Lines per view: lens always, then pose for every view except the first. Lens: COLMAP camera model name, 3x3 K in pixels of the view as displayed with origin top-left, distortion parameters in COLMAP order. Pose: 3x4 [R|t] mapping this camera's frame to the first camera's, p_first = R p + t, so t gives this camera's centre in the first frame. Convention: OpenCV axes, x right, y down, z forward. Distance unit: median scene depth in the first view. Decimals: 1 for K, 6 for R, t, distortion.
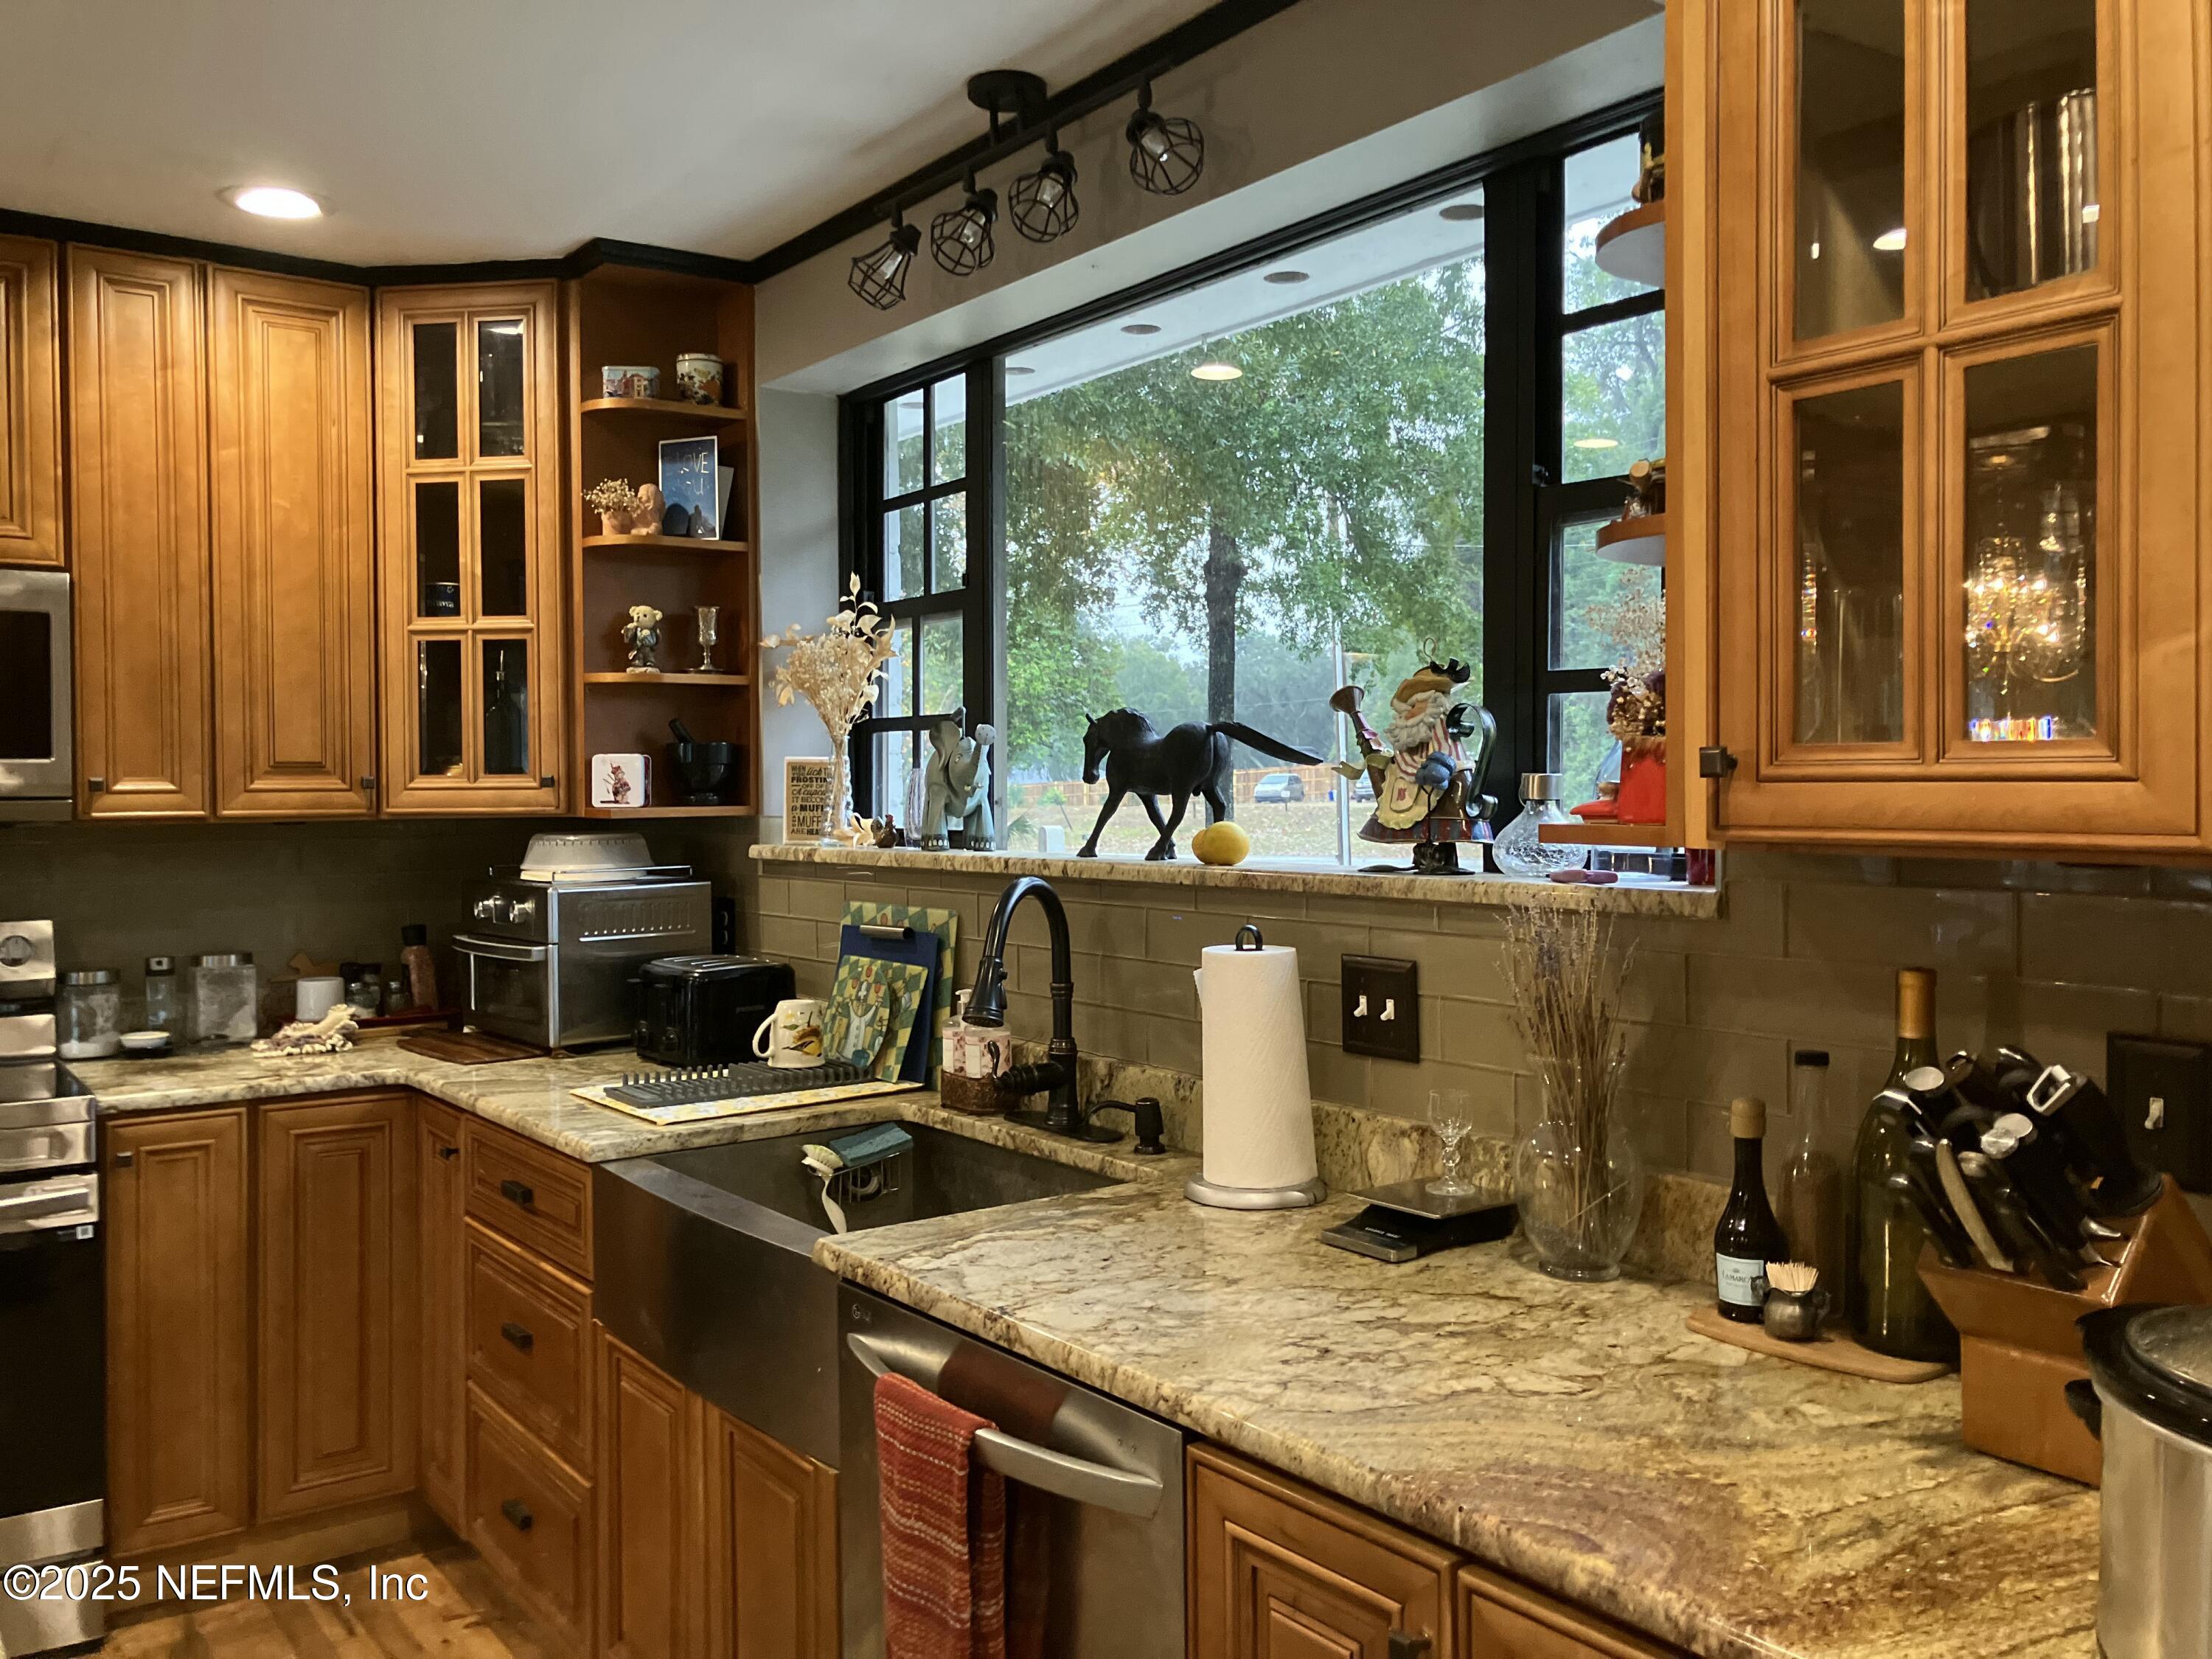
lens RADIAL K [[1828.1, 0, 1101.7], [0, 1828.1, 810.0], [0, 0, 1]] dist [0.025400, -0.011602]
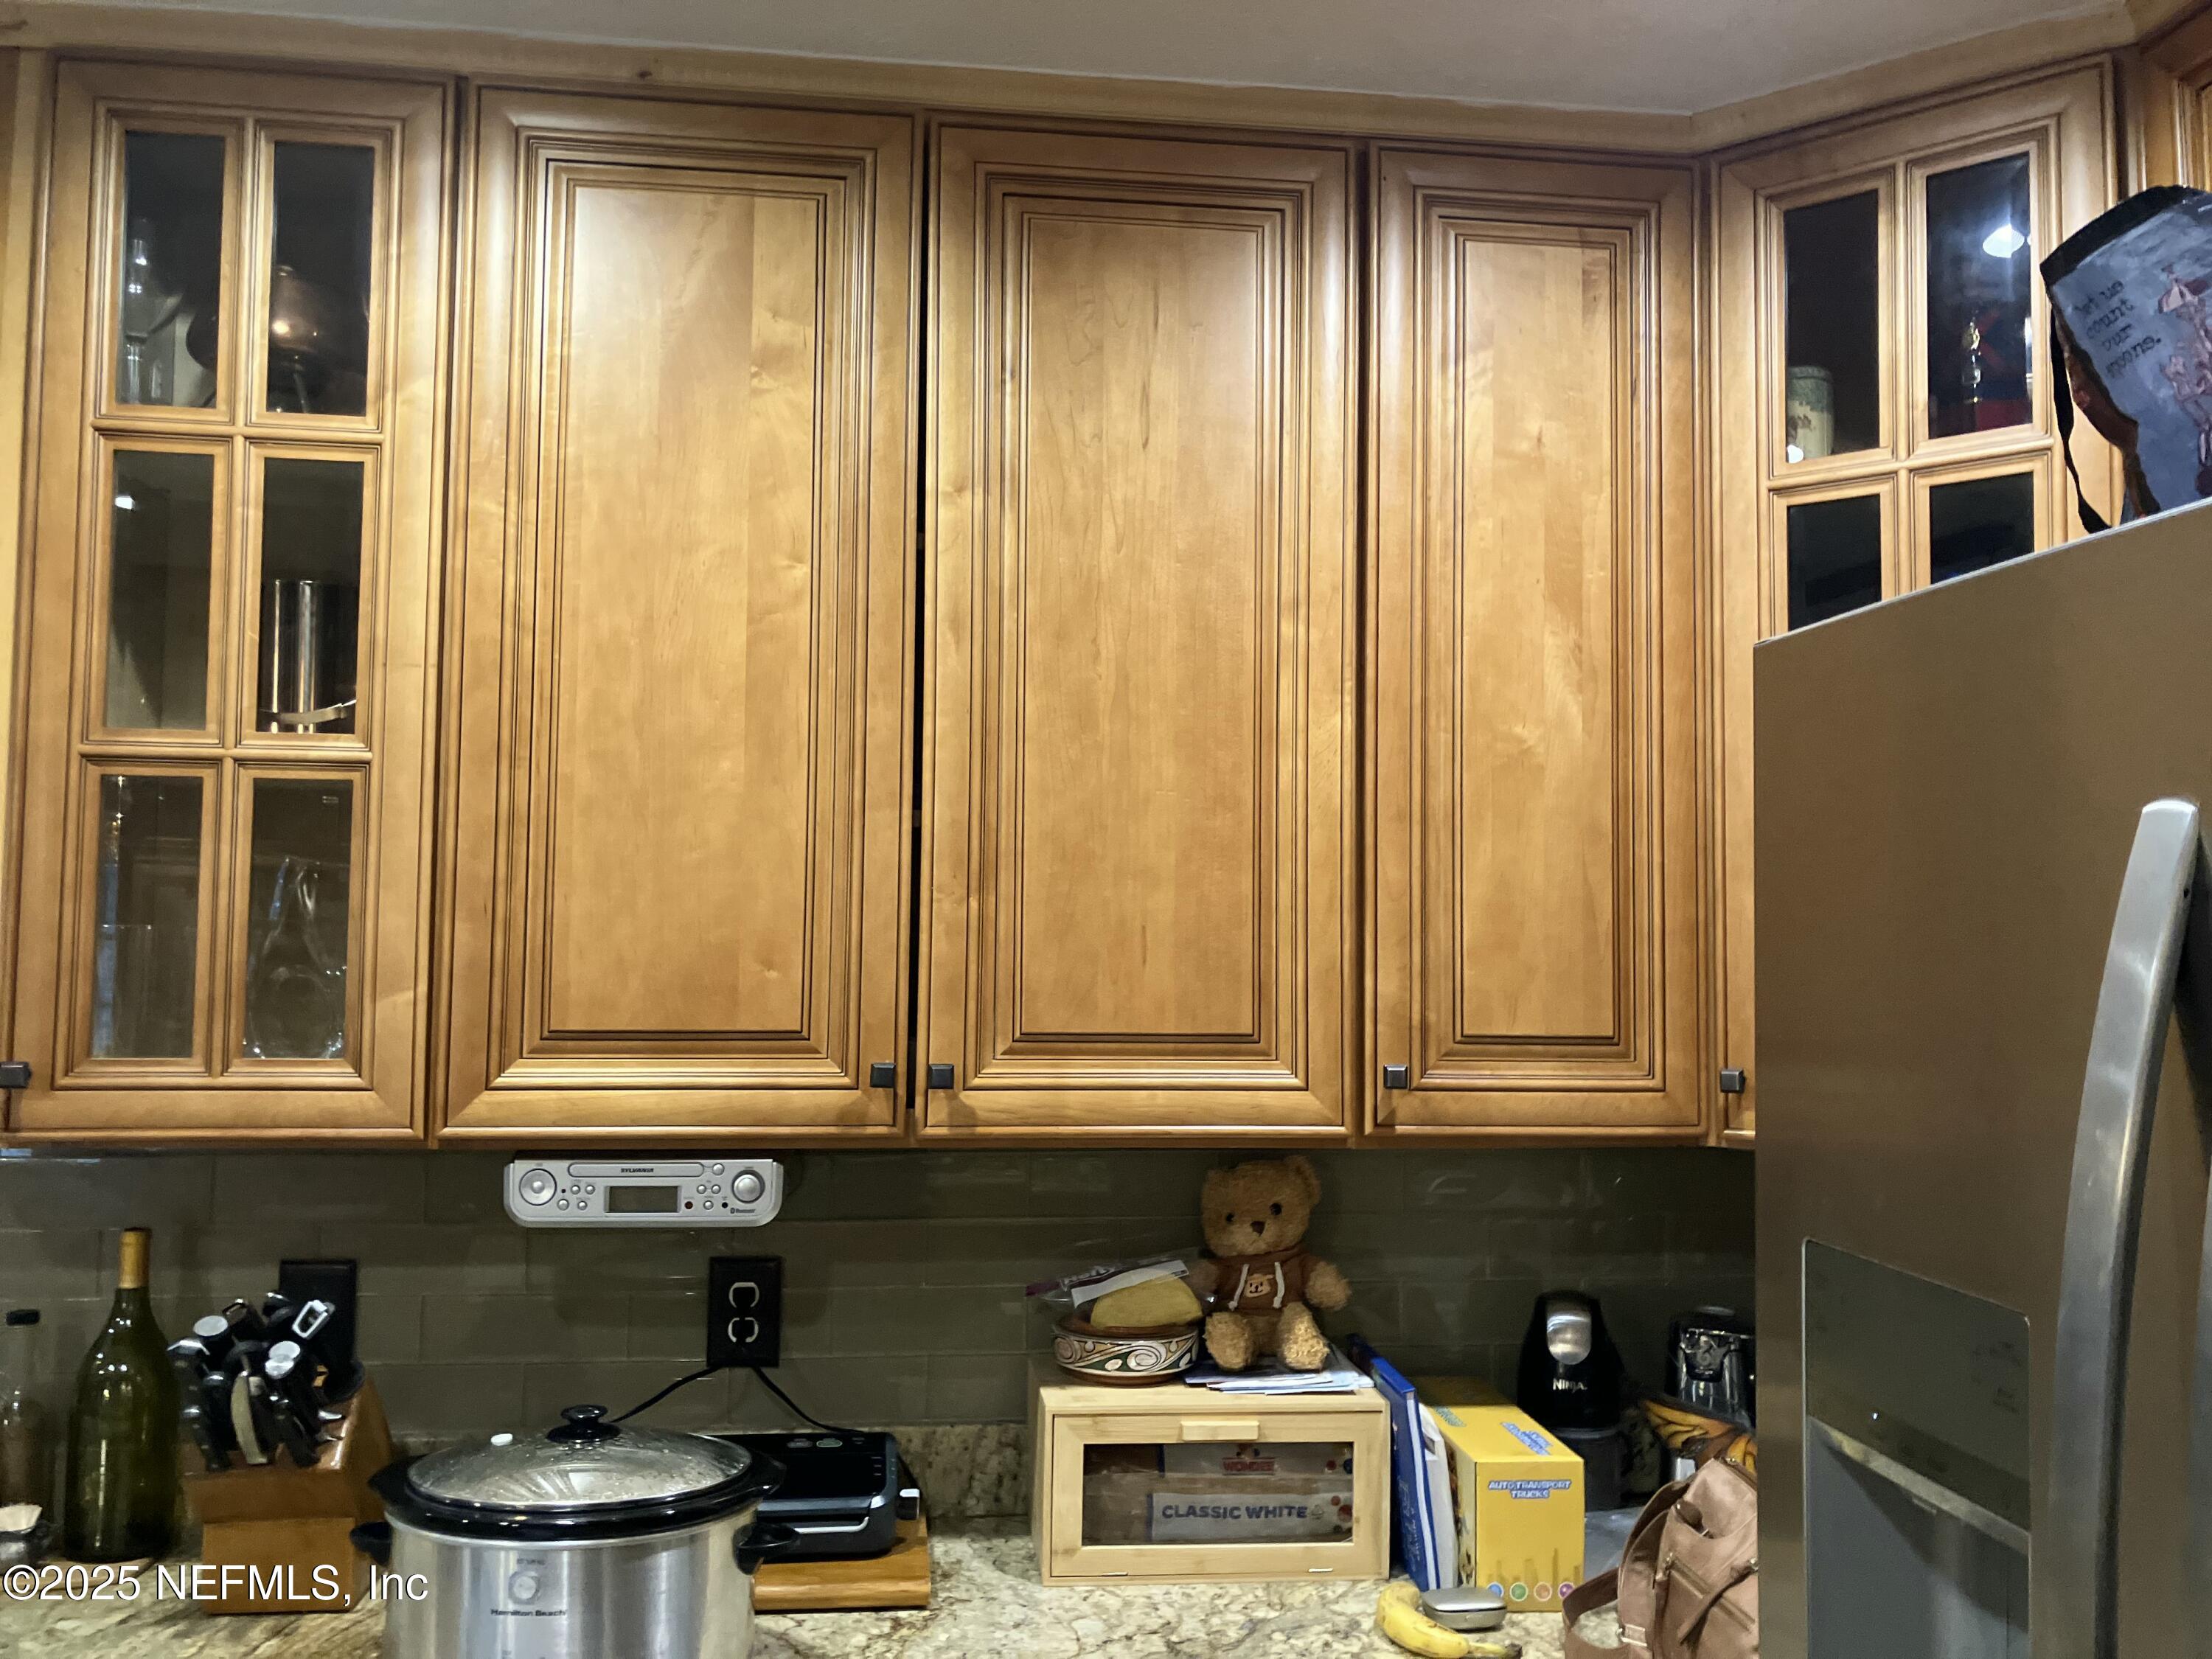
lens RADIAL K [[1828.1, 0, 1063.6], [0, 1828.1, 847.7], [0, 0, 1]] dist [0.025400, -0.011602]
pose [[0.487682, 0.061155, 0.870877, -0.356514], [-0.001869, 0.997614, -0.069009, -0.088401], [-0.873019, 0.032027, 0.486633, -0.142058]]
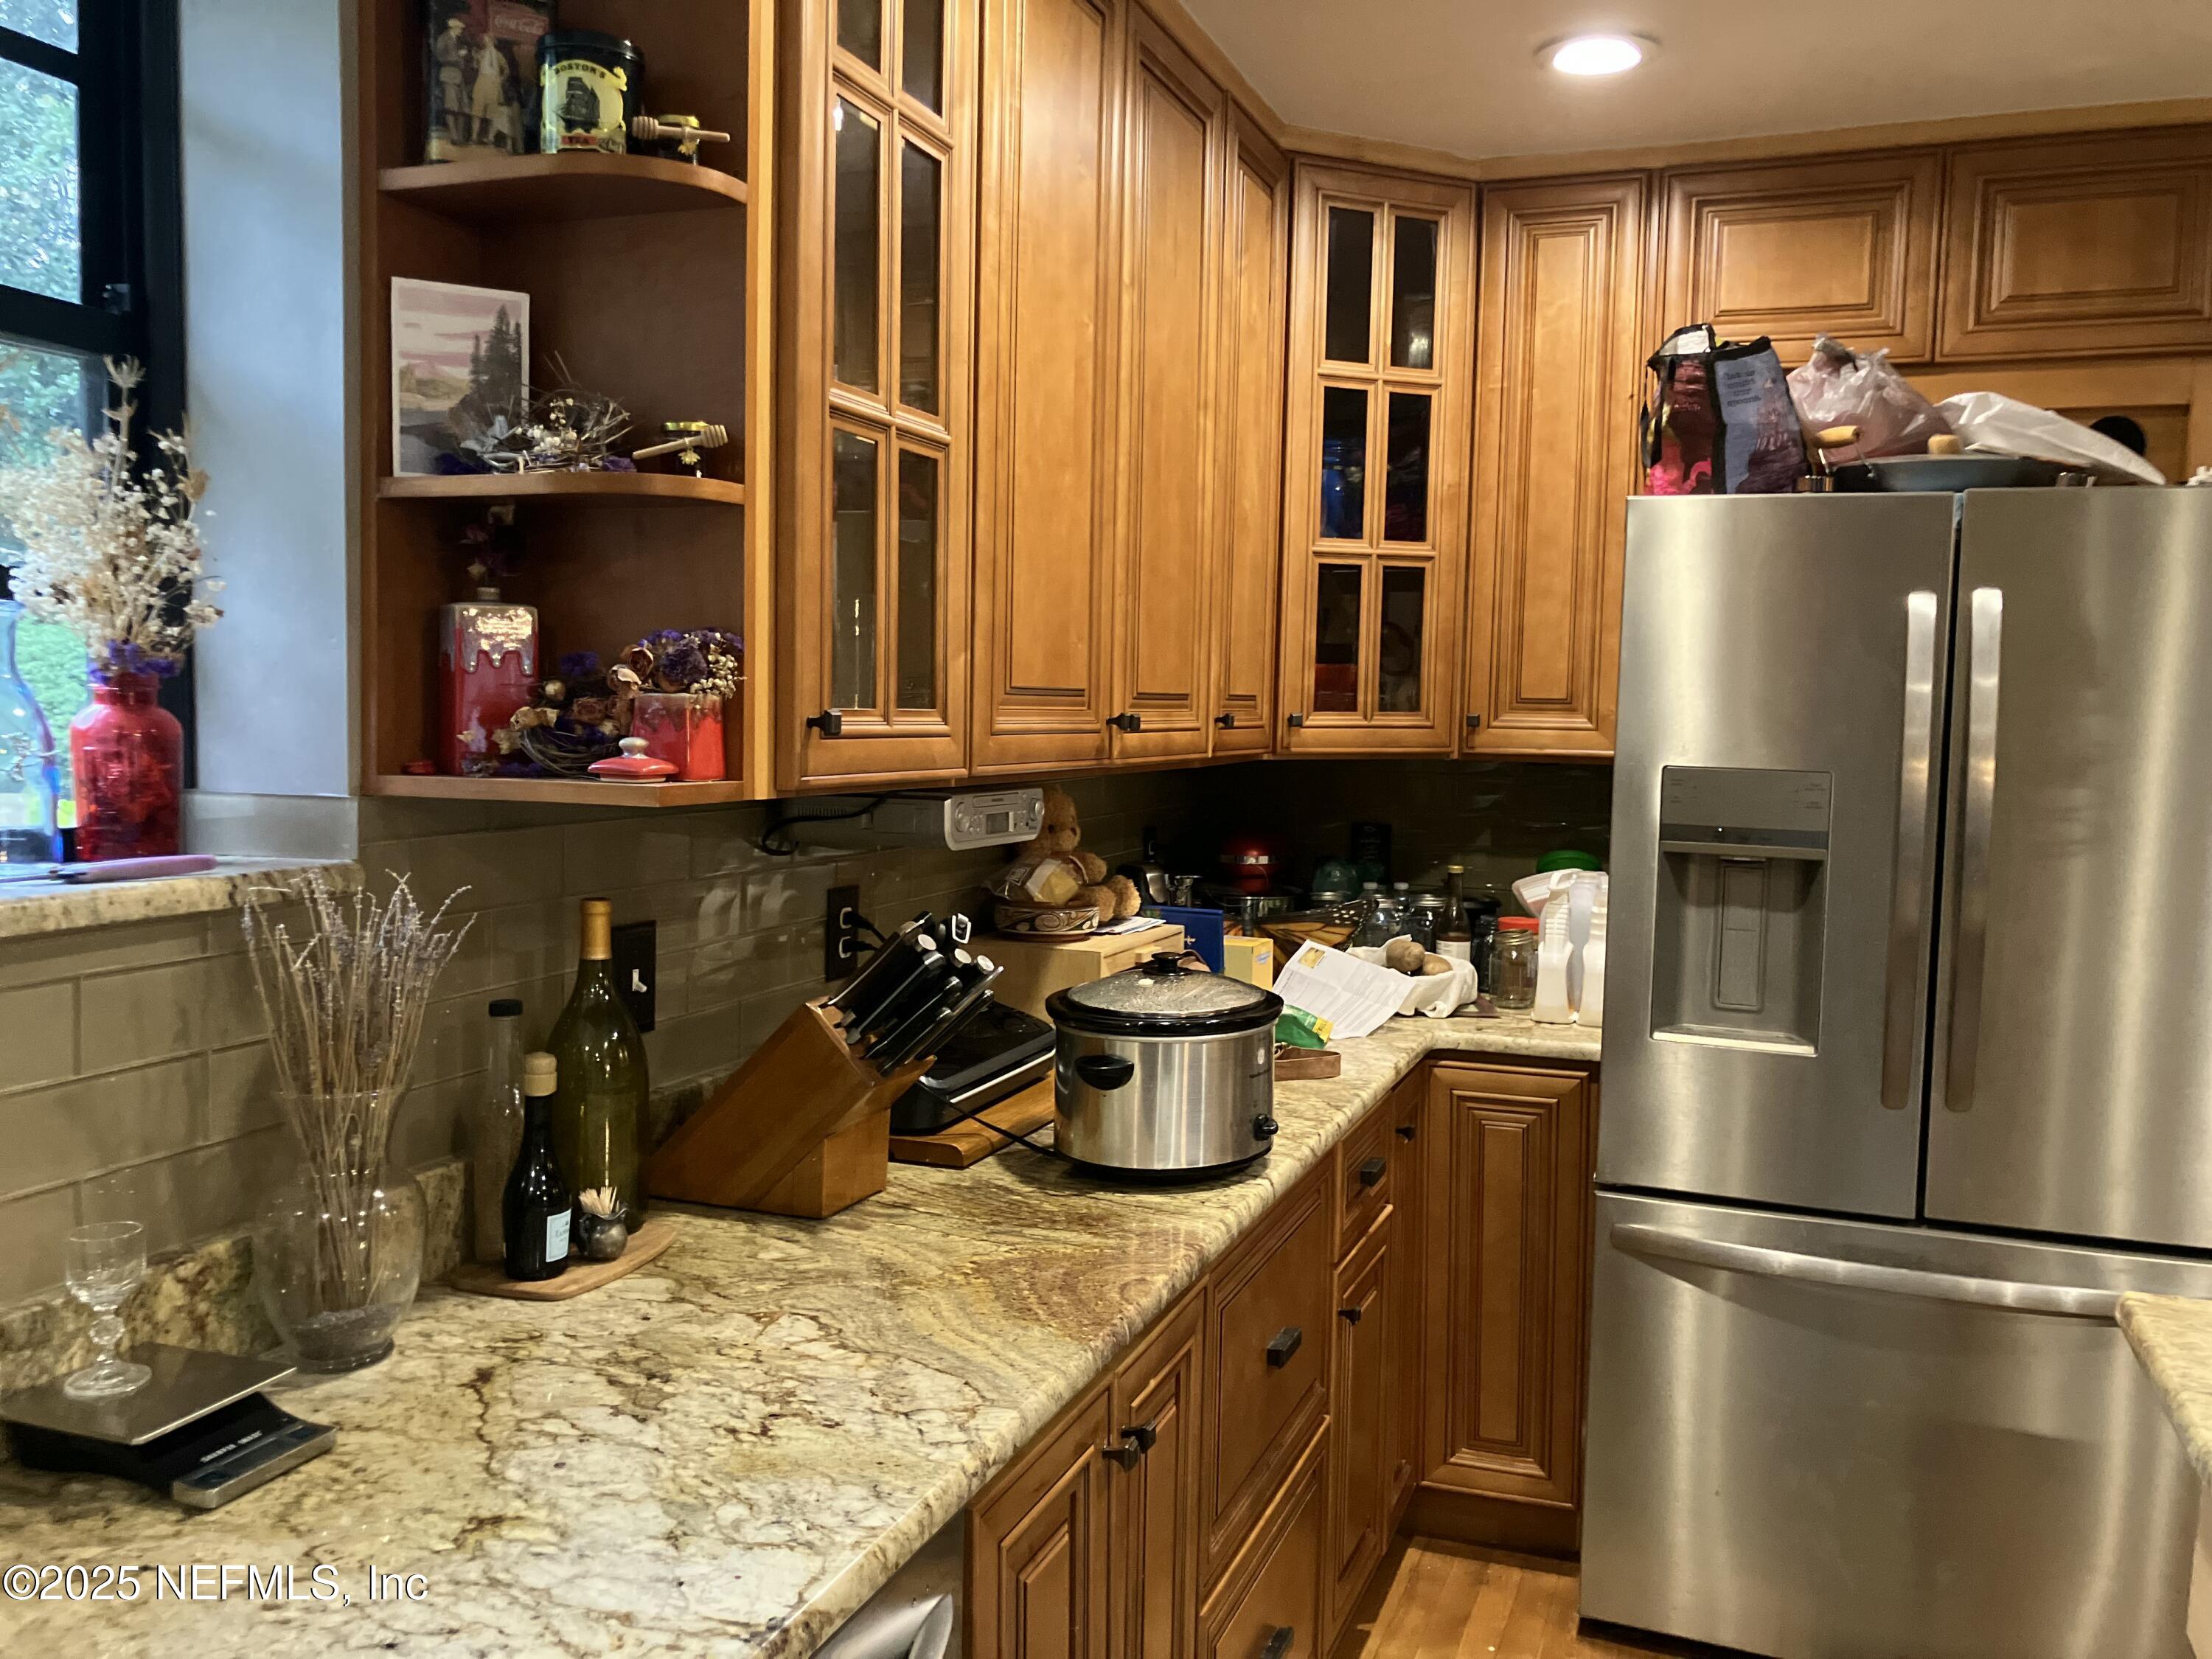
lens RADIAL K [[1828.1, 0, 1102.4], [0, 1828.1, 814.5], [0, 0, 1]] dist [0.025400, -0.011602]
pose [[-0.550230, -0.056702, 0.833086, -0.726263], [-0.003868, 0.997854, 0.065362, -0.044113], [-0.835004, 0.032742, -0.549268, 1.475493]]
